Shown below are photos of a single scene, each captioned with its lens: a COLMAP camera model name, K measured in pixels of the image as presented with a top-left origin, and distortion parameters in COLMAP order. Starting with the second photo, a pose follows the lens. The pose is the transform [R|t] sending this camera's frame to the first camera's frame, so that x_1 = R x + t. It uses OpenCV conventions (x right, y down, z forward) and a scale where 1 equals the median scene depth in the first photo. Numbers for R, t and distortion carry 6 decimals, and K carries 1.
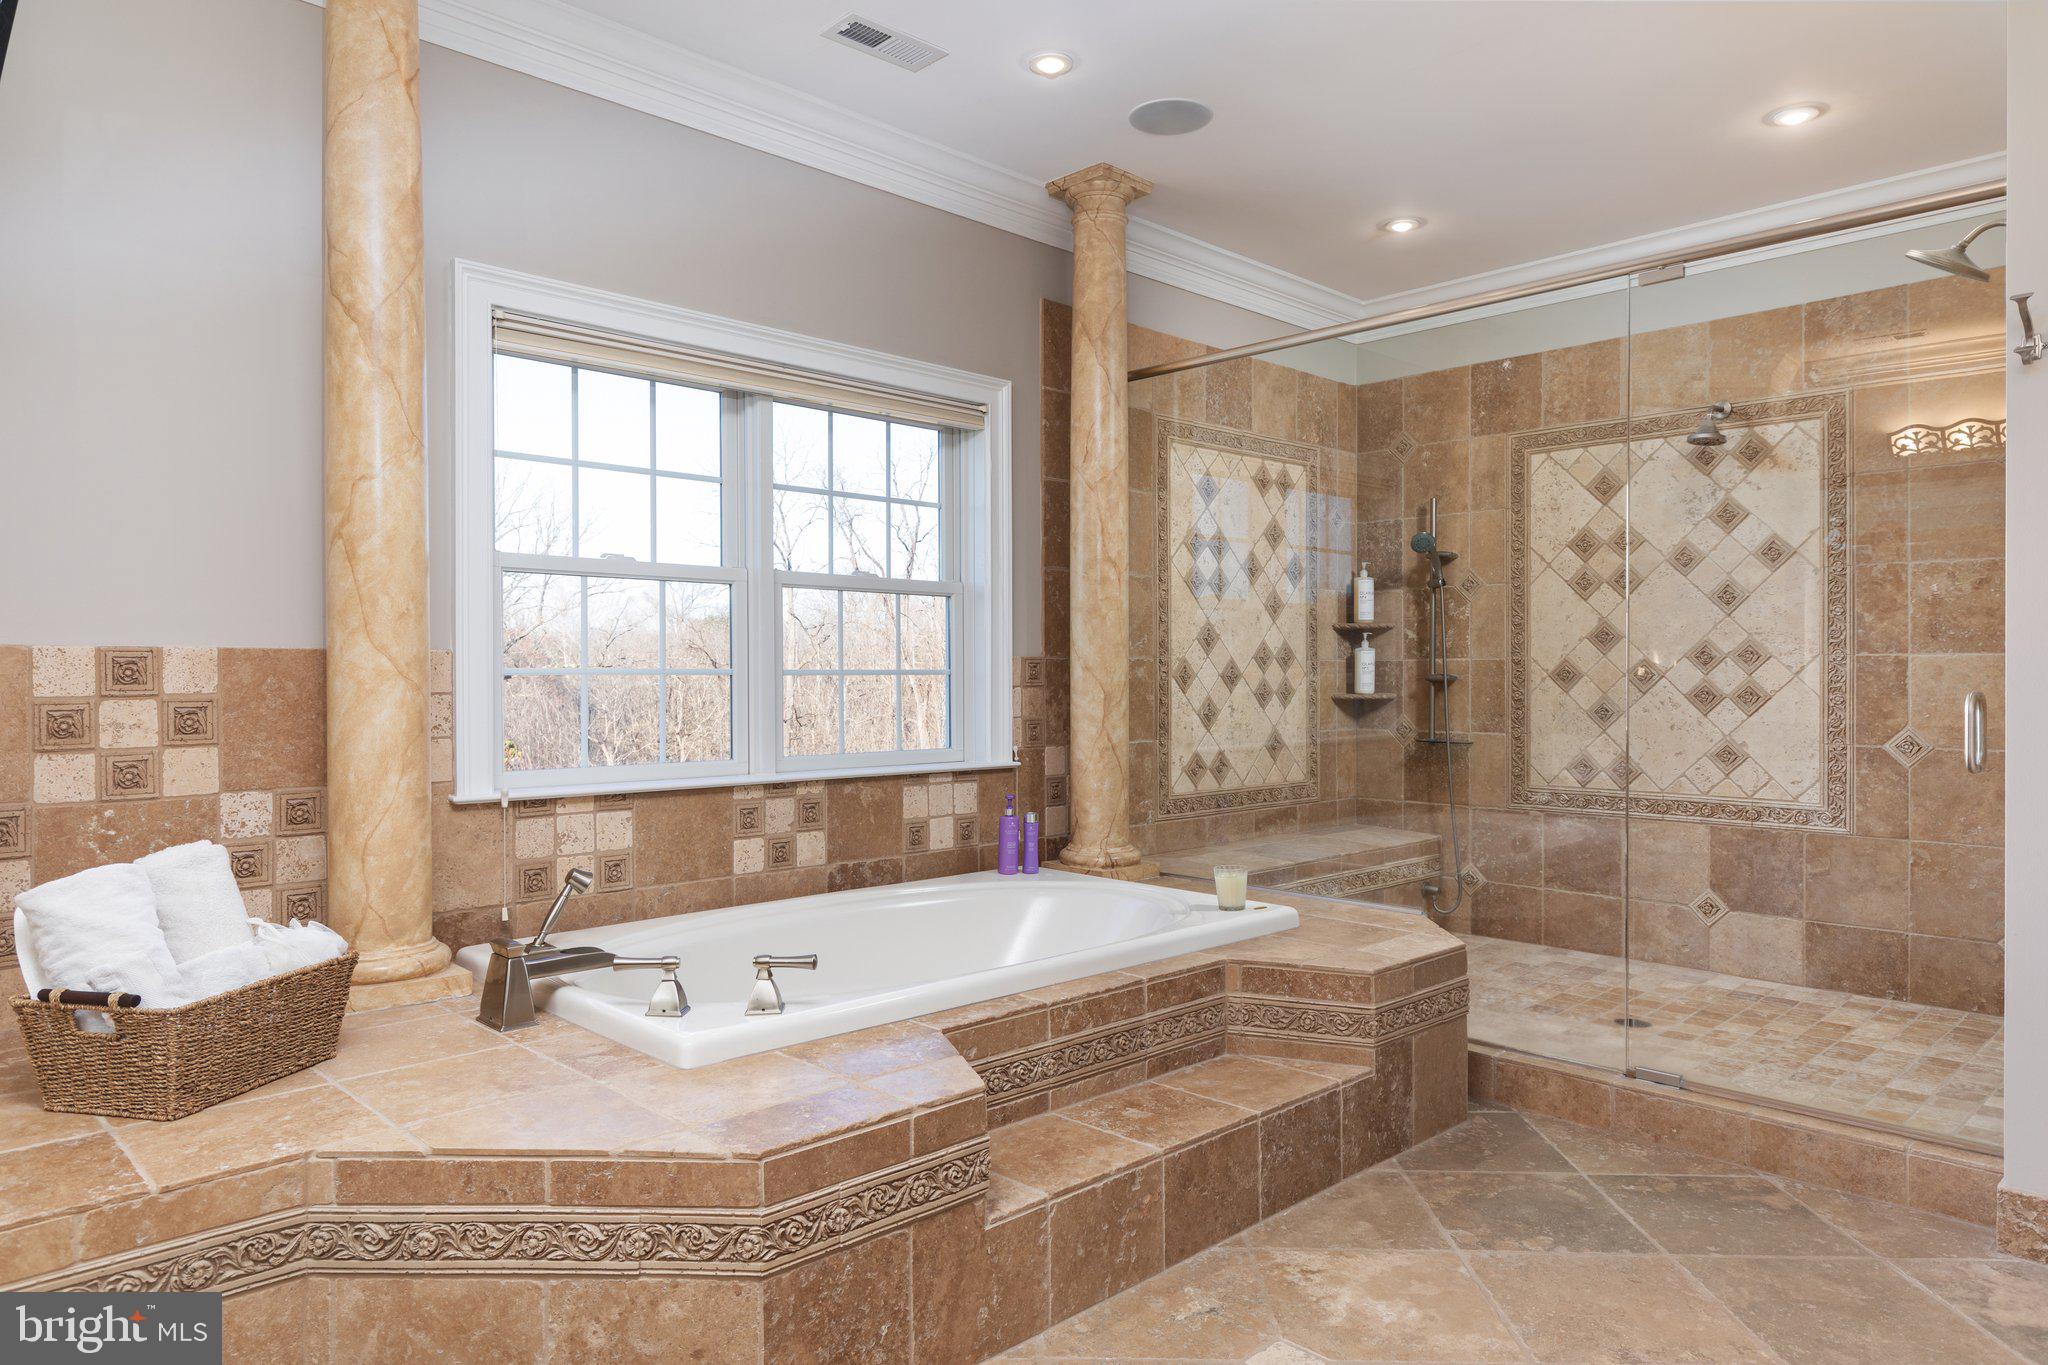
lens RADIAL K [[1315.9, 0, 1027.1], [0, 1315.9, 686.2], [0, 0, 1]] dist [0.000232, 0.001253]
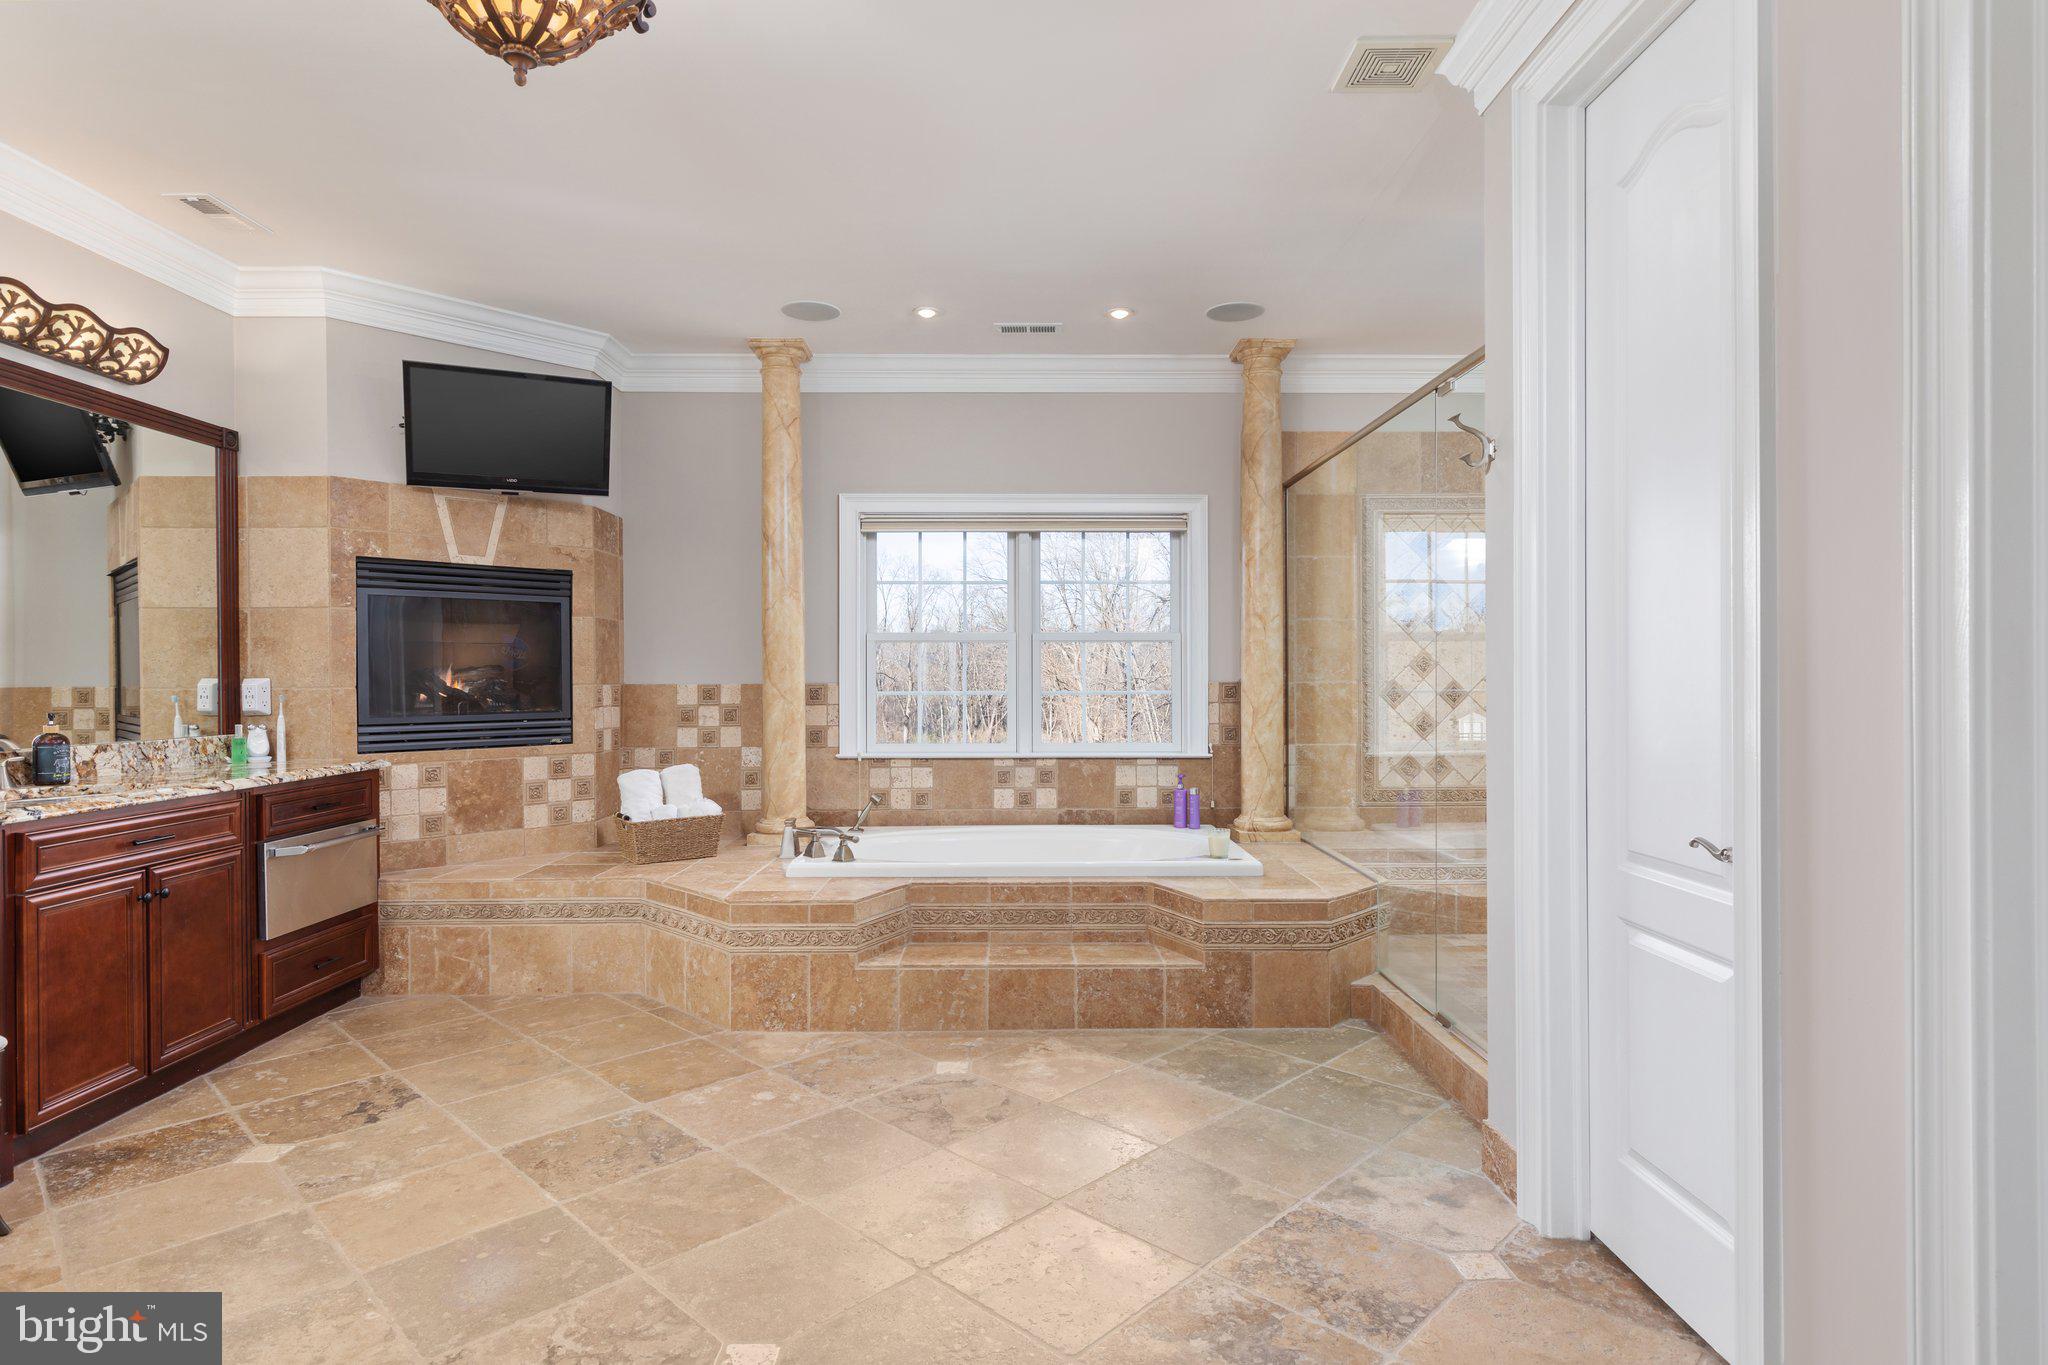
lens RADIAL K [[1142.7, 0, 1021.7], [0, 1142.7, 679.0], [0, 0, 1]] dist [-0.006248, -0.000247]
pose [[0.711919, 0.000399, -0.702261, 0.932671], [-0.002768, 0.999994, -0.002237, -0.028168], [0.702256, 0.003537, 0.711916, -0.067909]]
